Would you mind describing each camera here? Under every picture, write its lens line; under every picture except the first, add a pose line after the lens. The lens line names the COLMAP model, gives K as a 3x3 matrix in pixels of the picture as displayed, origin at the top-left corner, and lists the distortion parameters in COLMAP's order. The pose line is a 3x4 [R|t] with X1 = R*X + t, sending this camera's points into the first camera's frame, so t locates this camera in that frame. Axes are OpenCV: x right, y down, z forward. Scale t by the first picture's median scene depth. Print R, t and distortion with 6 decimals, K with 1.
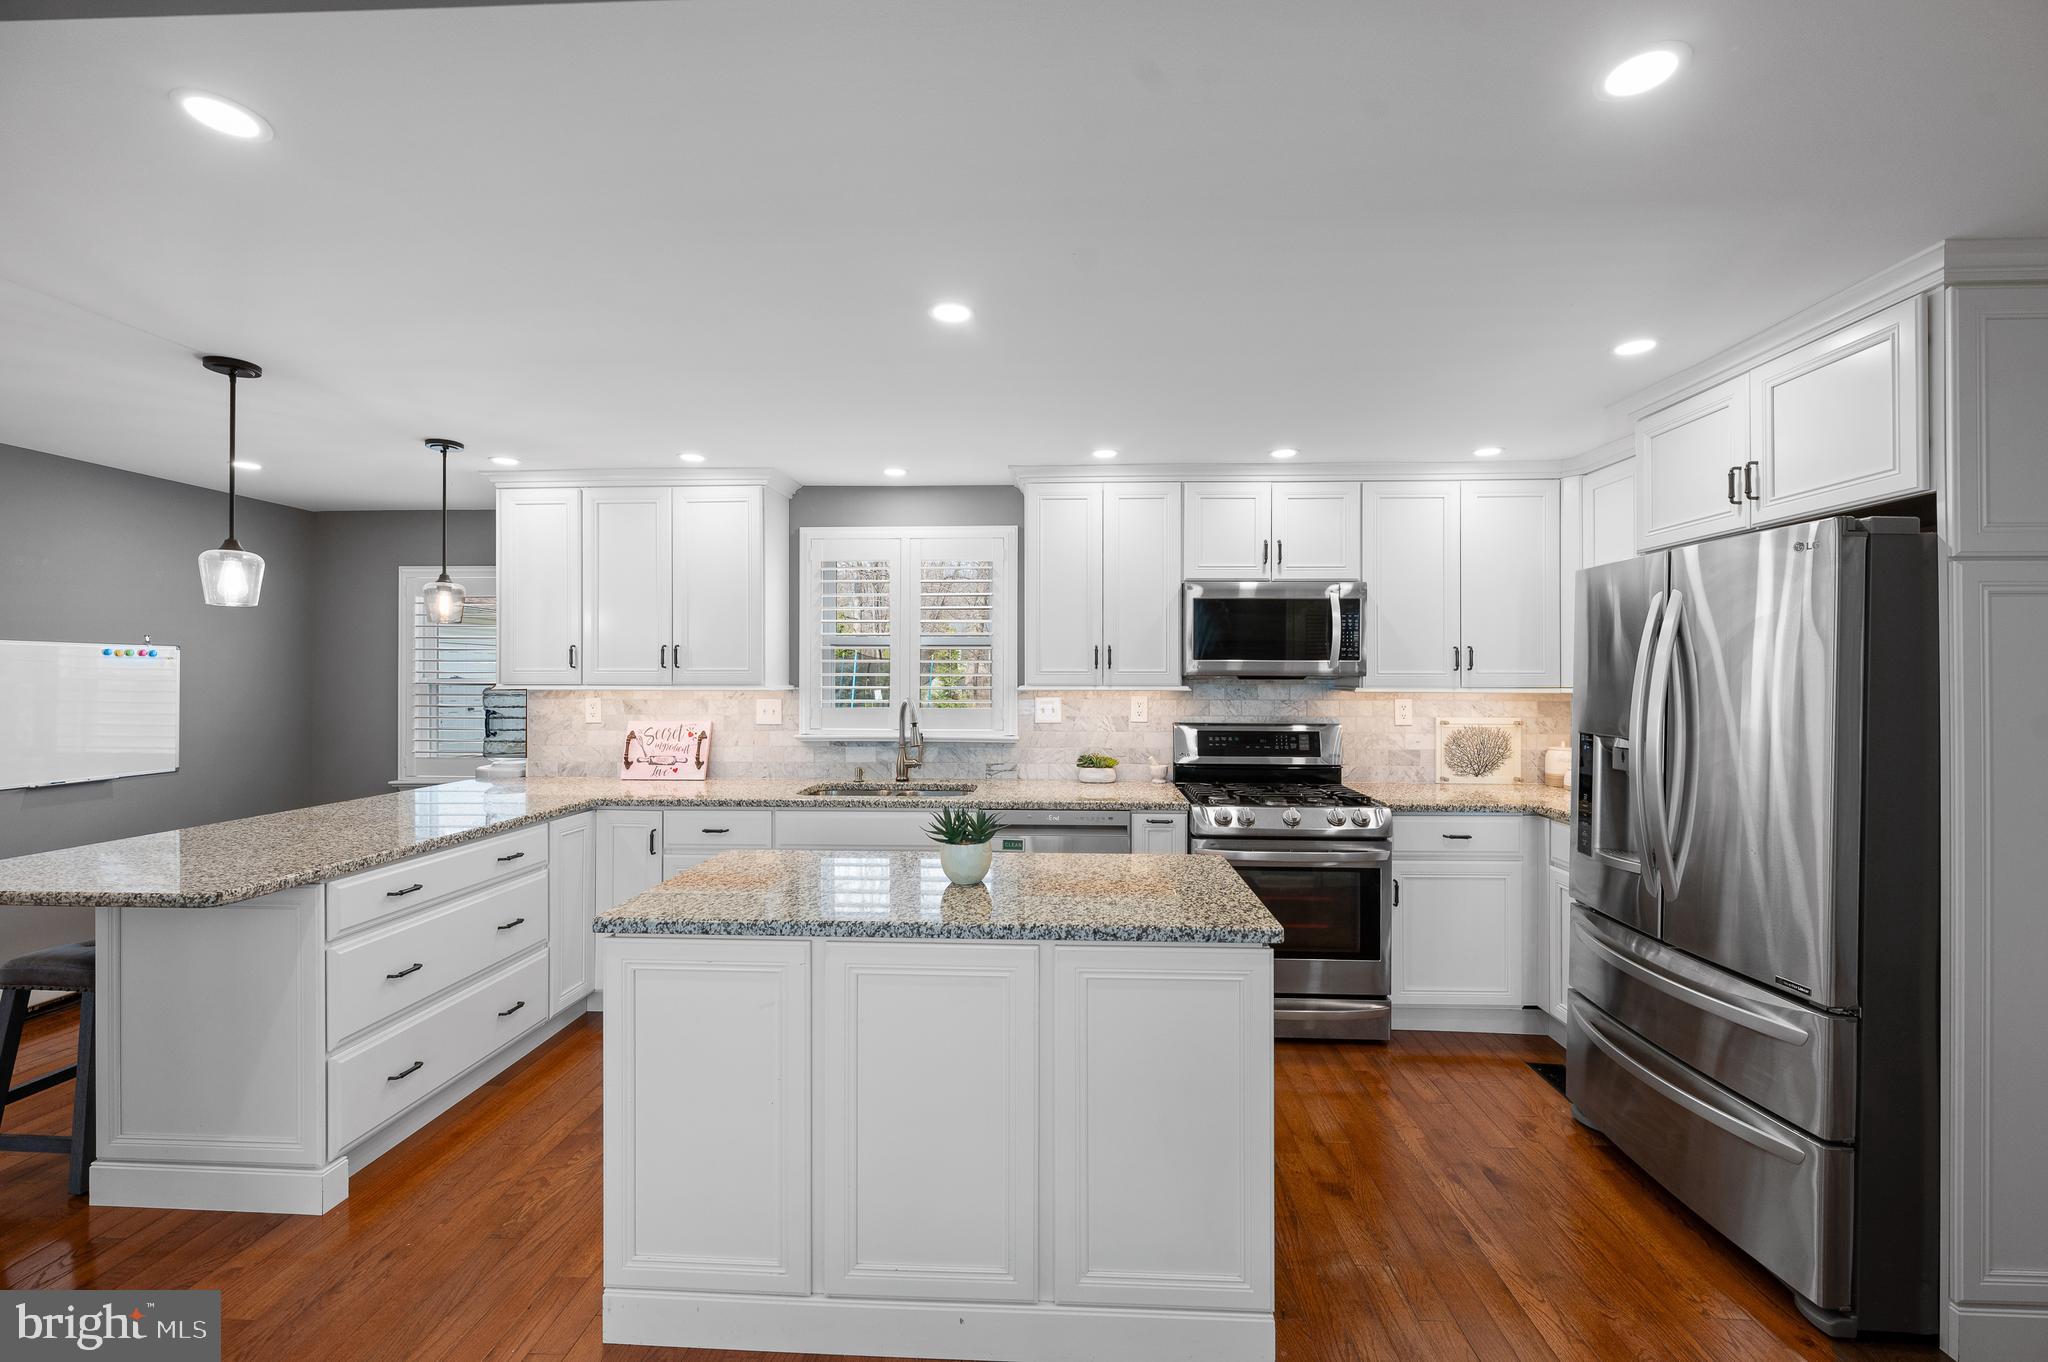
lens RADIAL K [[830.9, 0, 1035.7], [0, 830.9, 677.7], [0, 0, 1]] dist [0.000414, -0.000104]
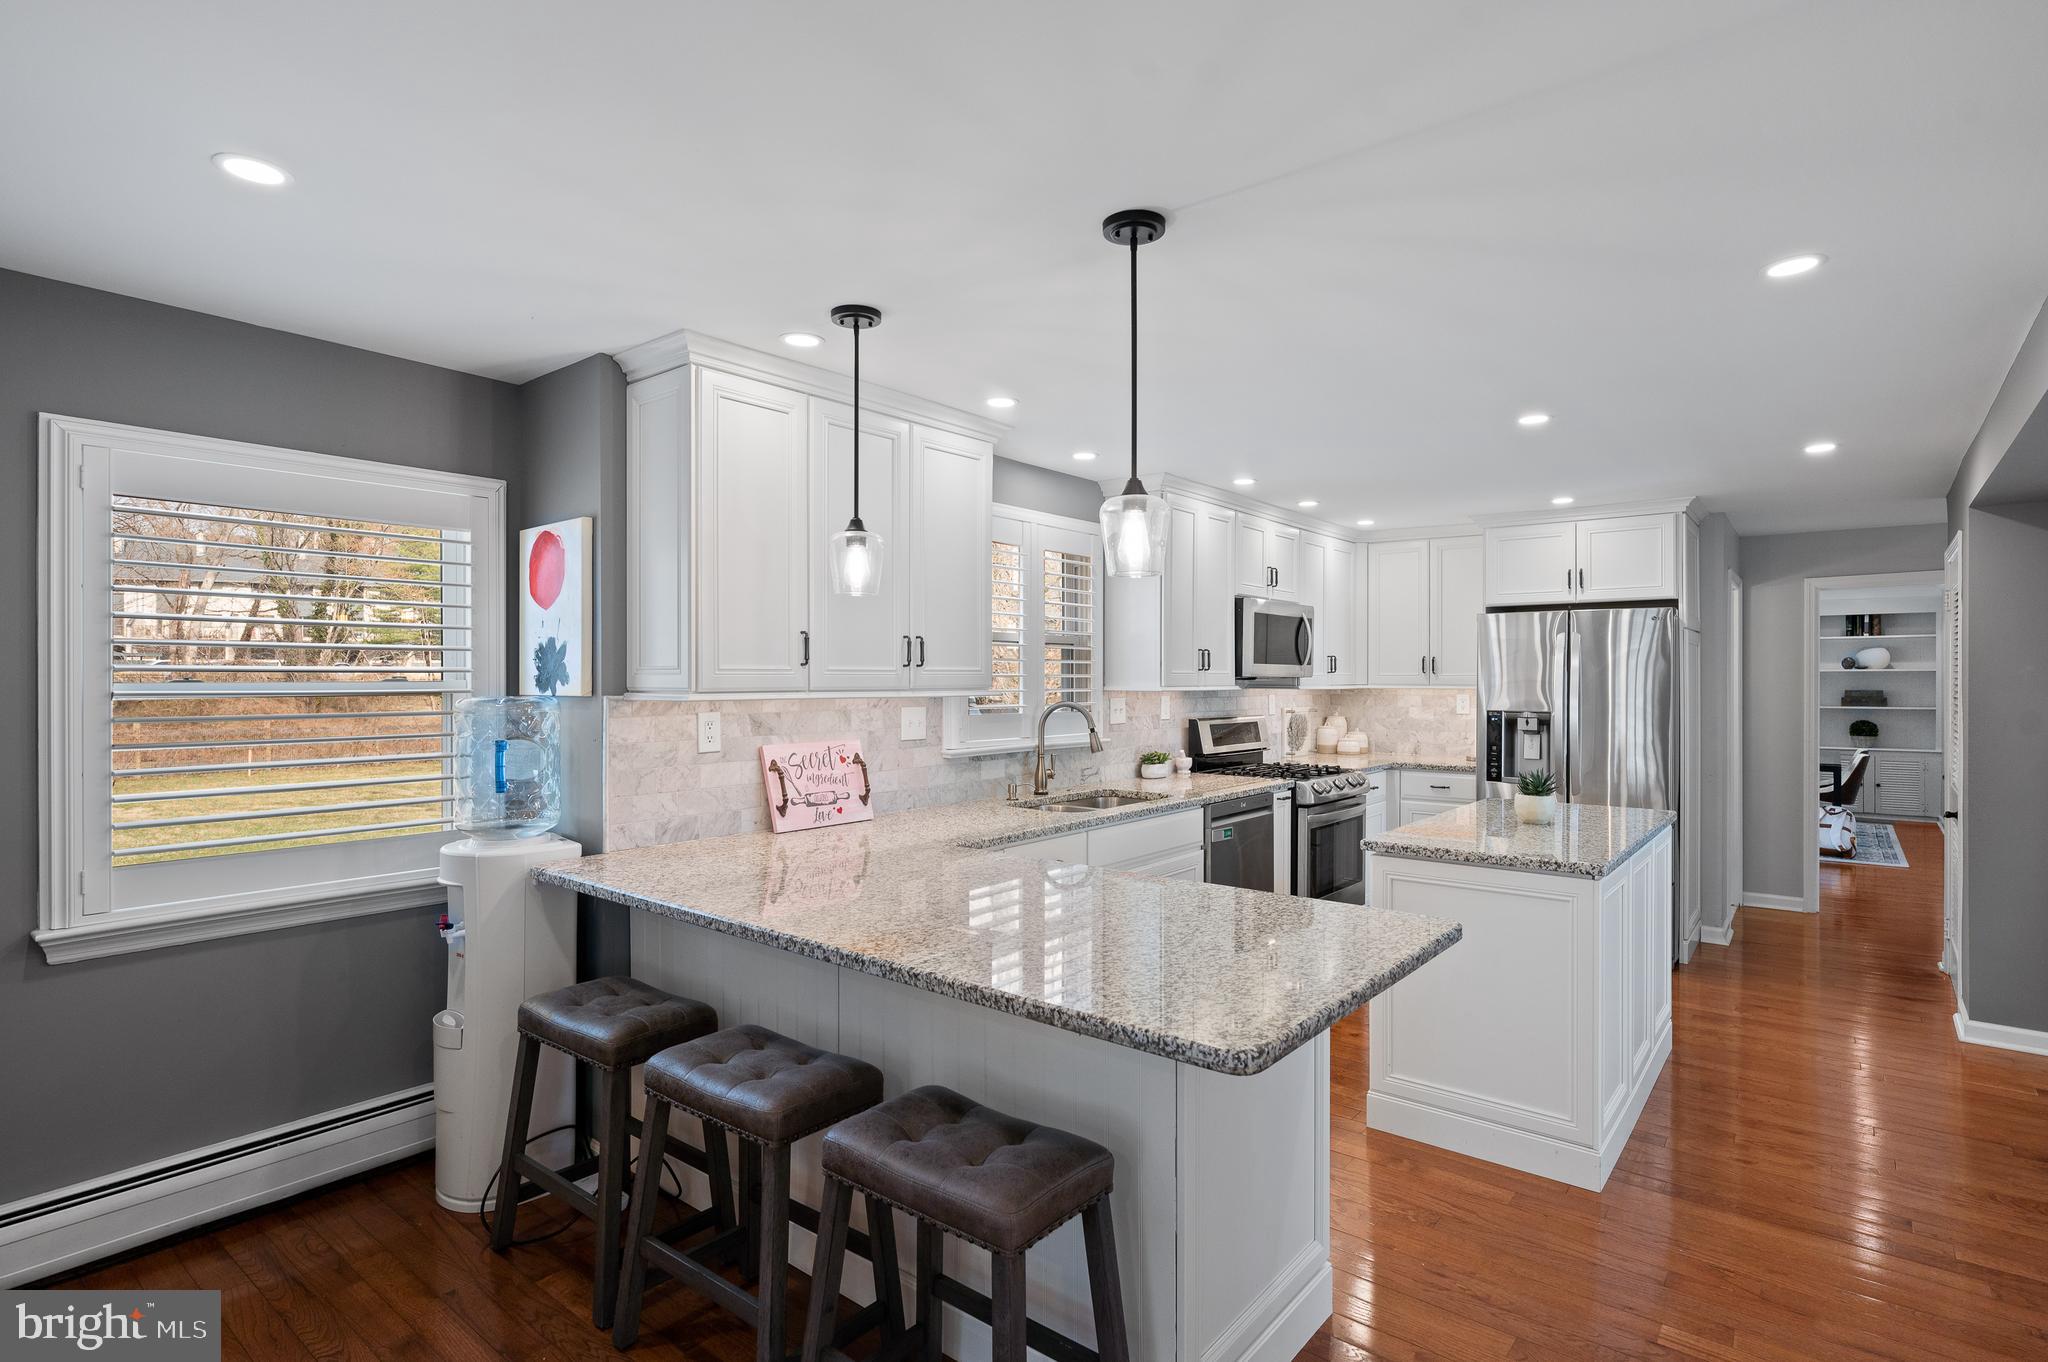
lens RADIAL K [[1028.4, 0, 1024.6], [0, 1028.4, 678.1], [0, 0, 1]] dist [0.001089, 0.001260]
pose [[0.592189, -0.002732, 0.805794, -1.042346], [-0.002156, 0.999985, 0.004975, -0.006581], [-0.805796, -0.004684, 0.592174, 0.350542]]
